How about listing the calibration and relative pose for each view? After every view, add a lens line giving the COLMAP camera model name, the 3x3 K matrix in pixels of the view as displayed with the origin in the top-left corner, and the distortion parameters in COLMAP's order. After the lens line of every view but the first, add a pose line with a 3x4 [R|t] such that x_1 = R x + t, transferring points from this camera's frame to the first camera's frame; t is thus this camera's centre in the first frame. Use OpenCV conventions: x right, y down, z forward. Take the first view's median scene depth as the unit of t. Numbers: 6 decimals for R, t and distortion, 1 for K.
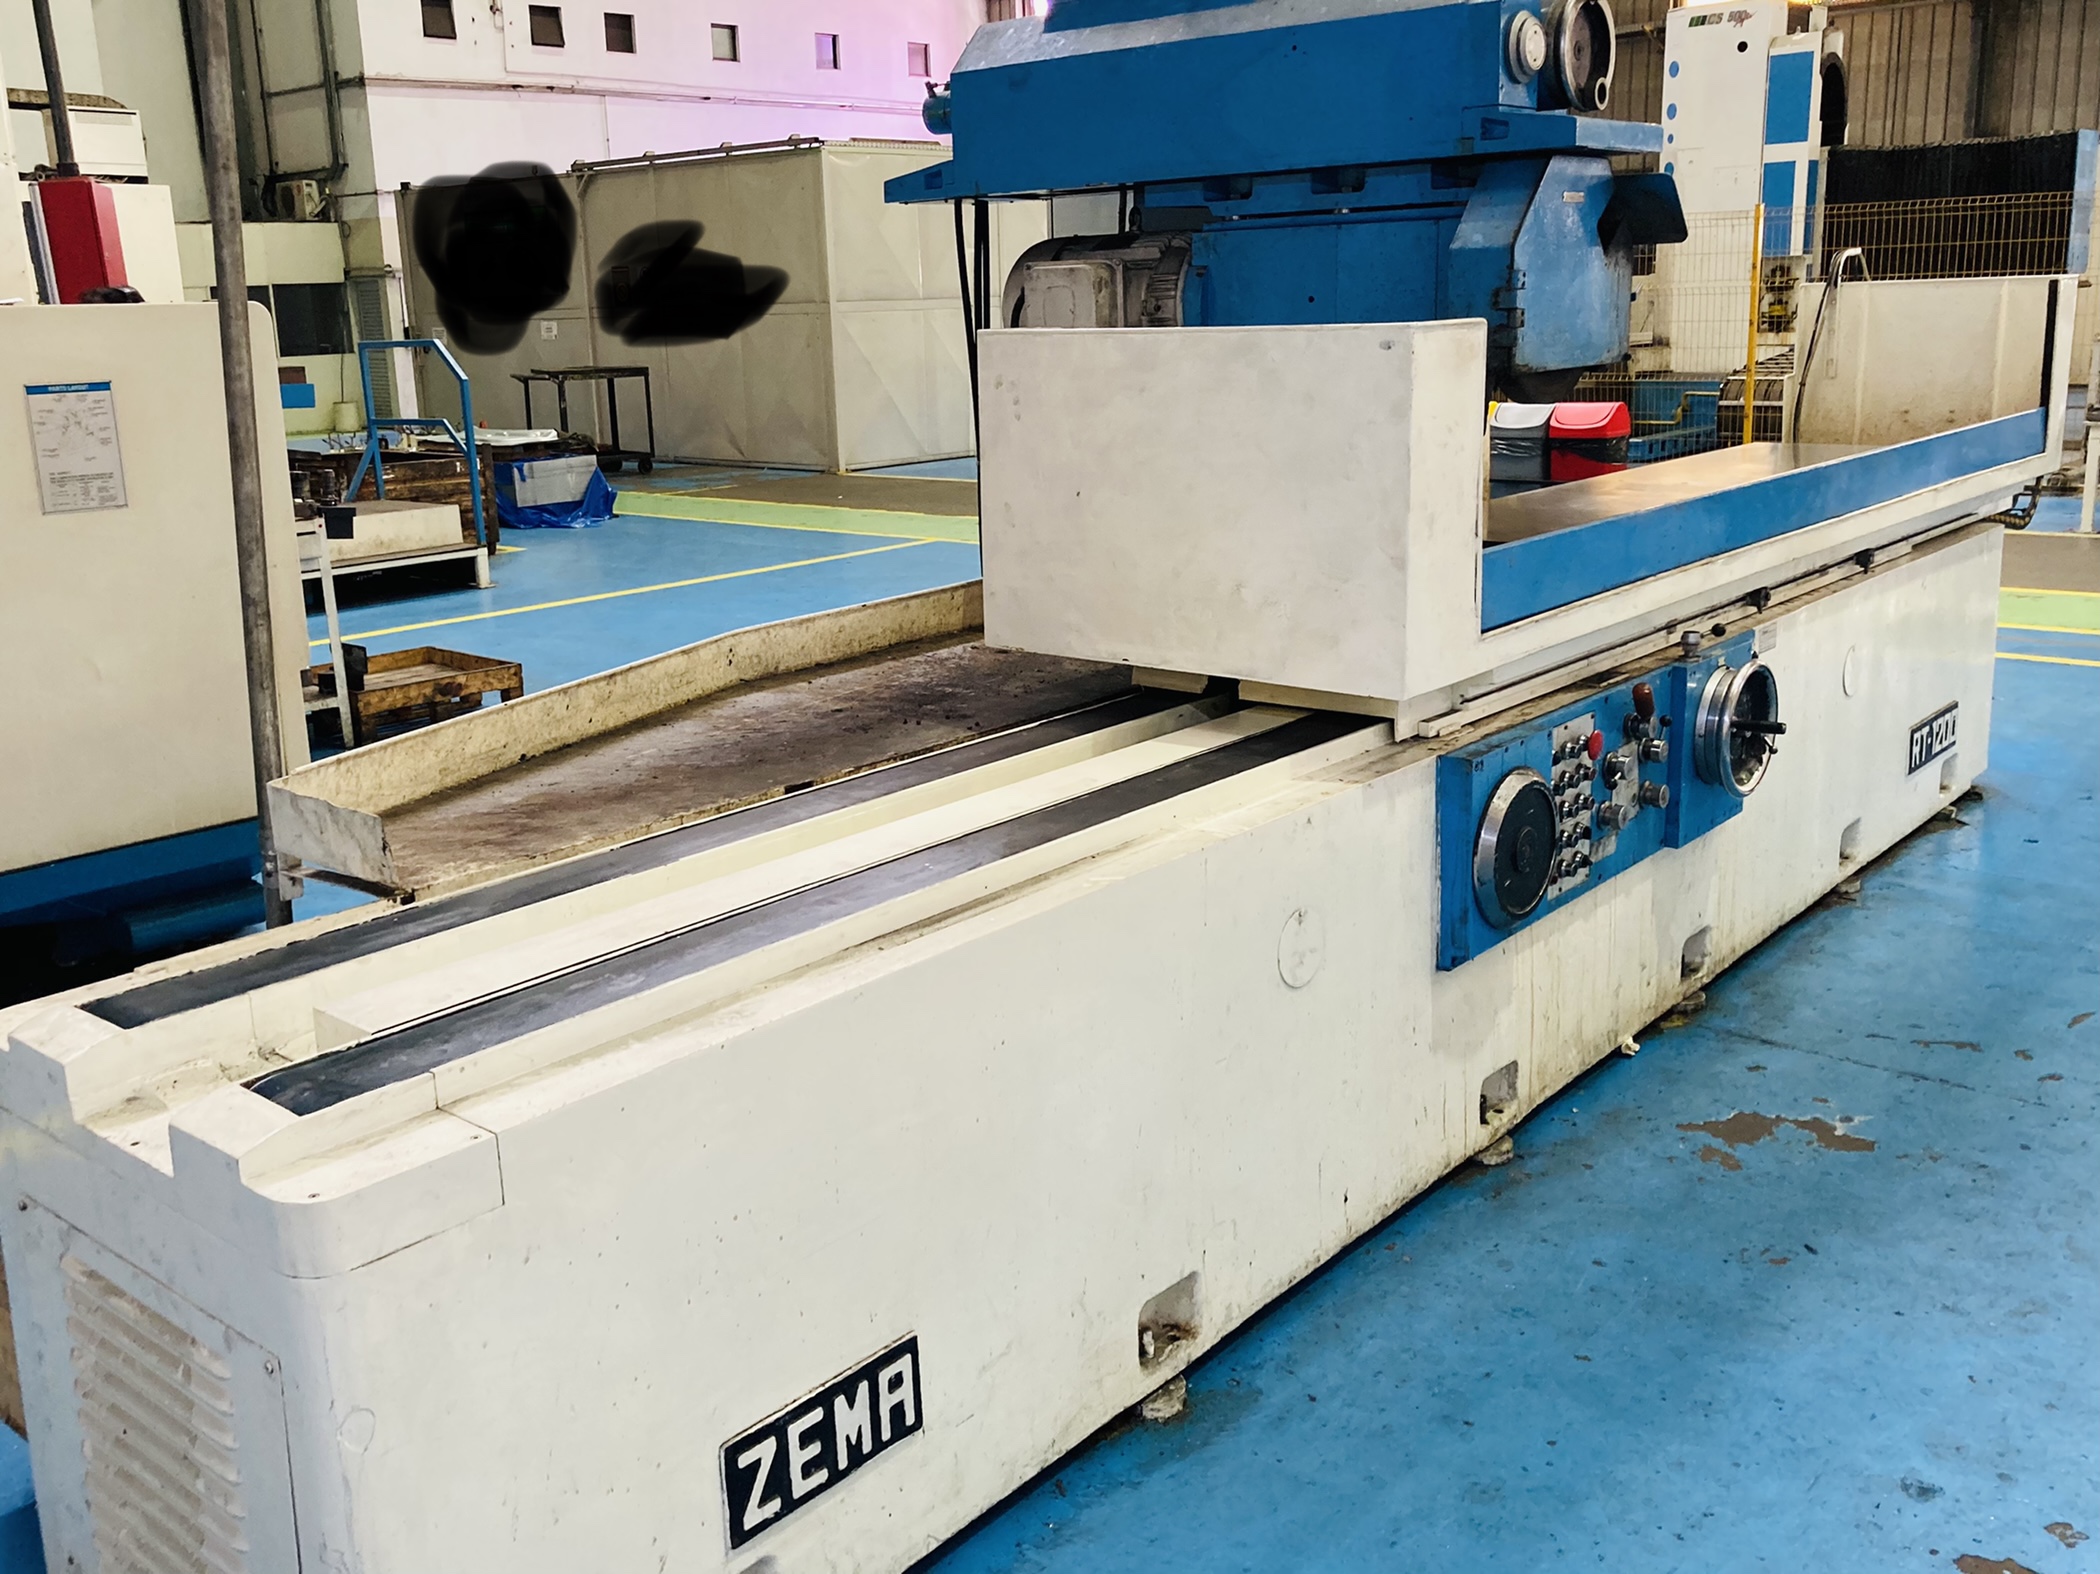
lens RADIAL K [[1922.8, 0, 1048.3], [0, 1922.8, 733.8], [0, 0, 1]] dist [0.005999, 0.003736]
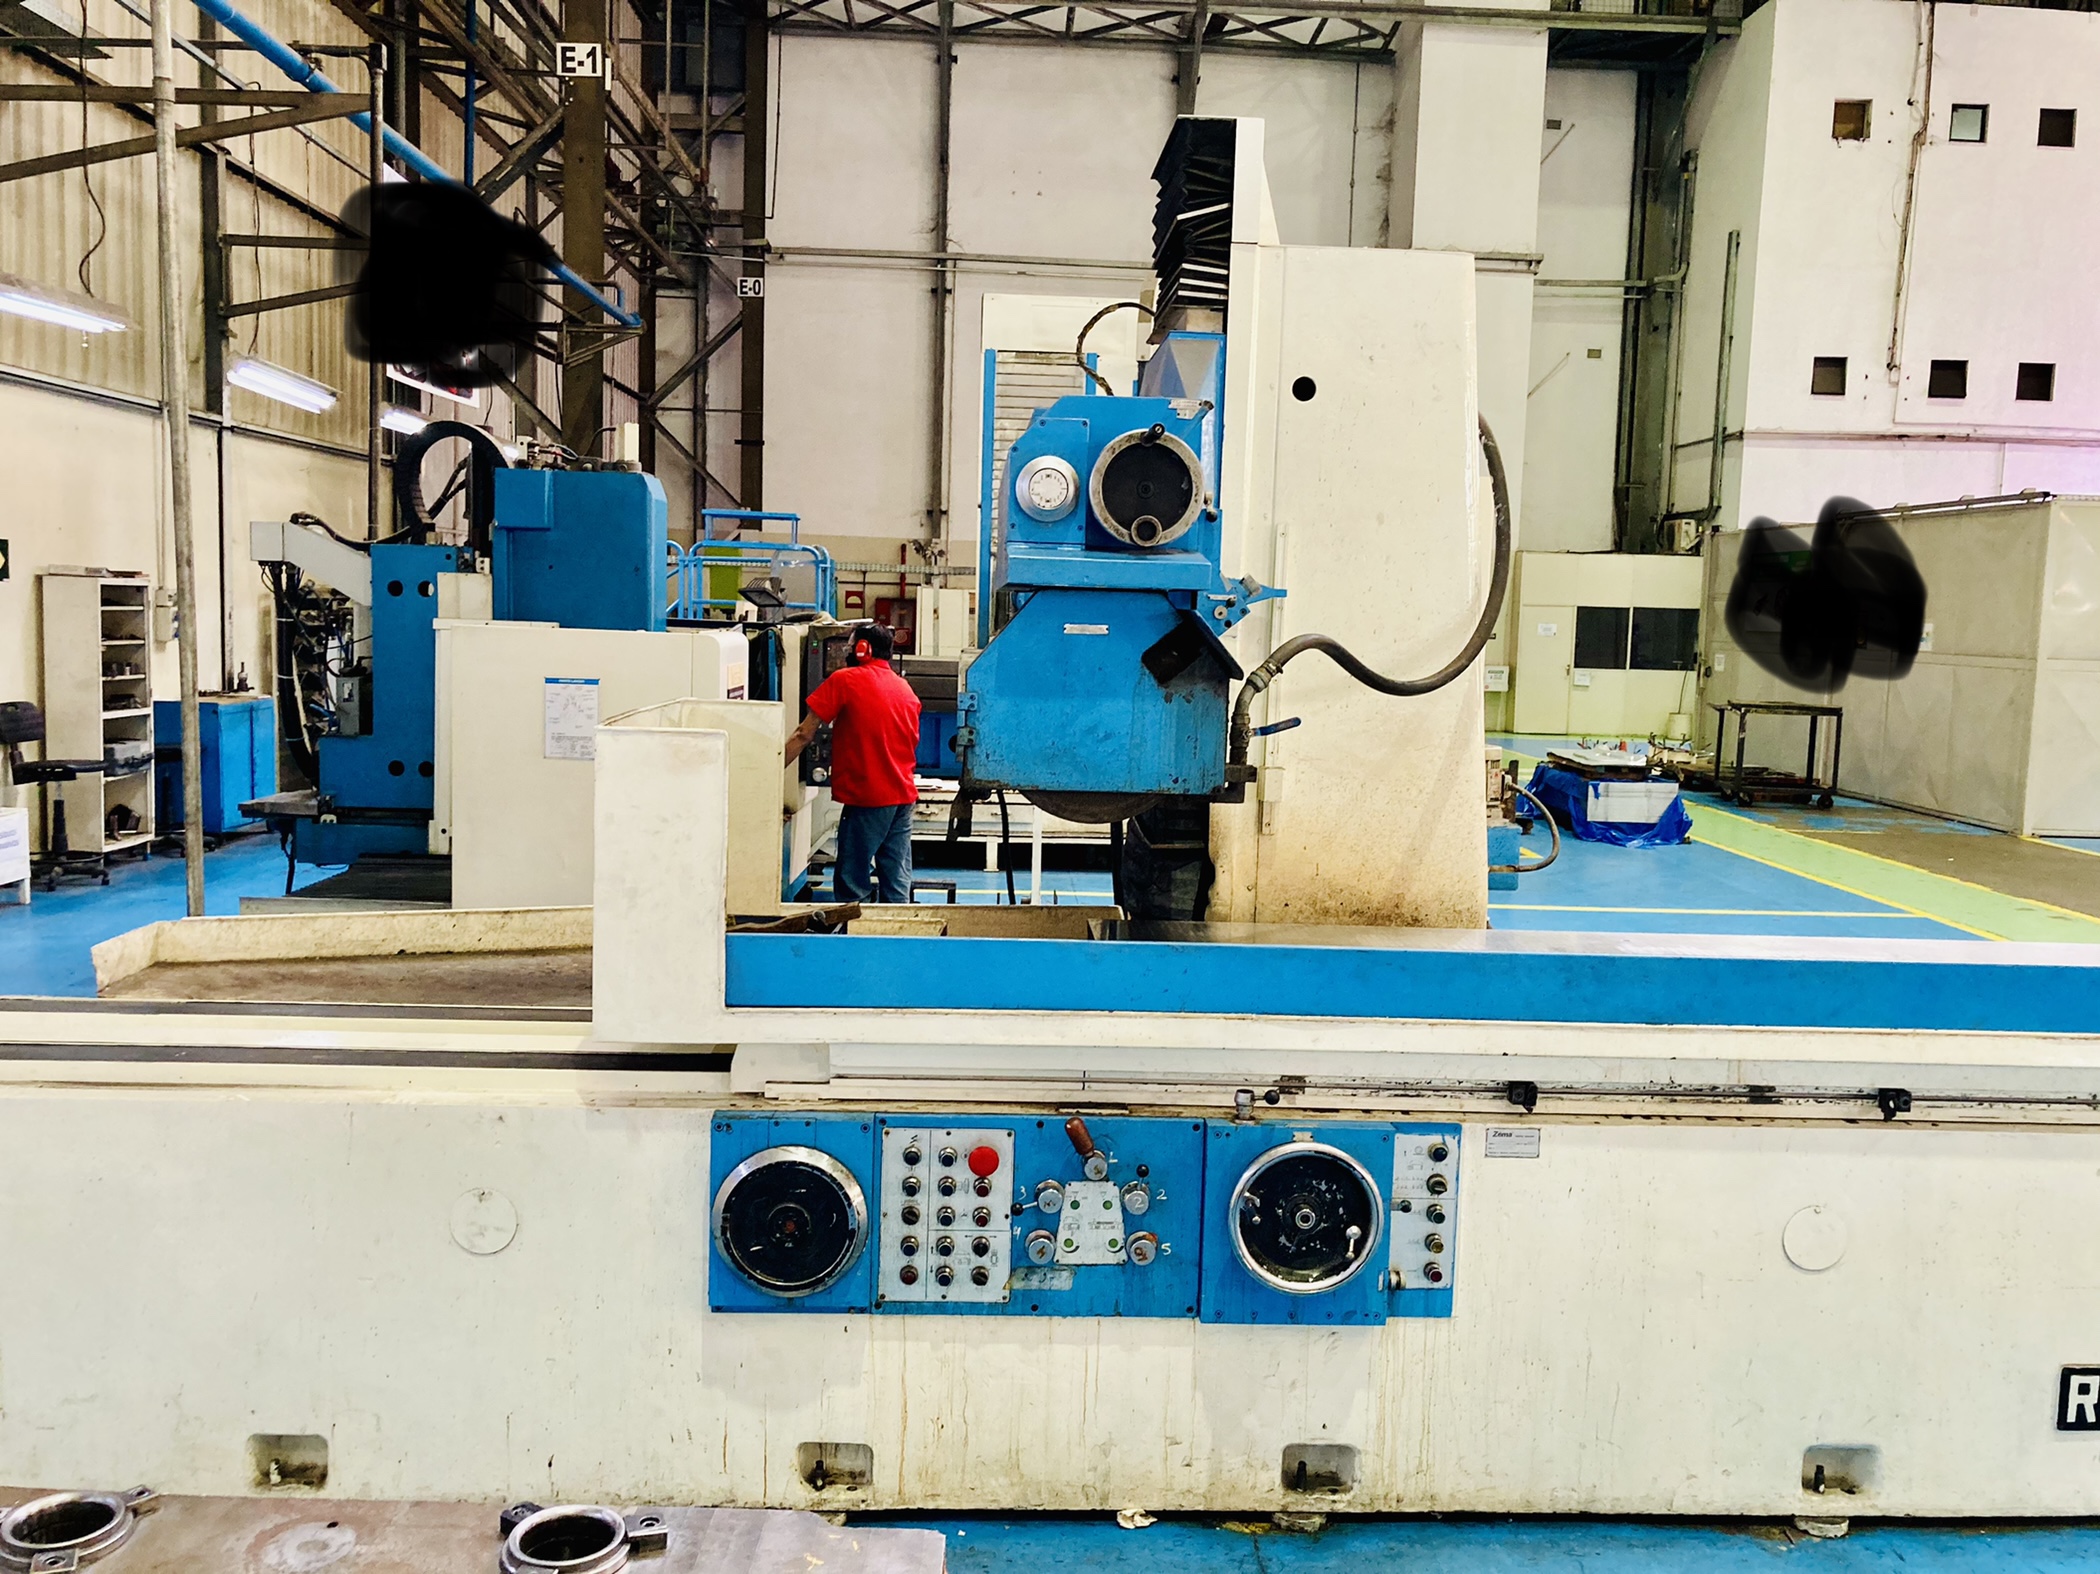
lens RADIAL K [[1748.3, 0, 1050.0], [0, 1748.3, 787.0], [0, 0, 1]] dist [0.002235, -0.001344]
pose [[0.680485, 0.129636, -0.721204, 0.226594], [-0.216420, 0.975876, -0.028788, -0.040123], [0.700073, 0.175673, 0.692124, 0.088989]]
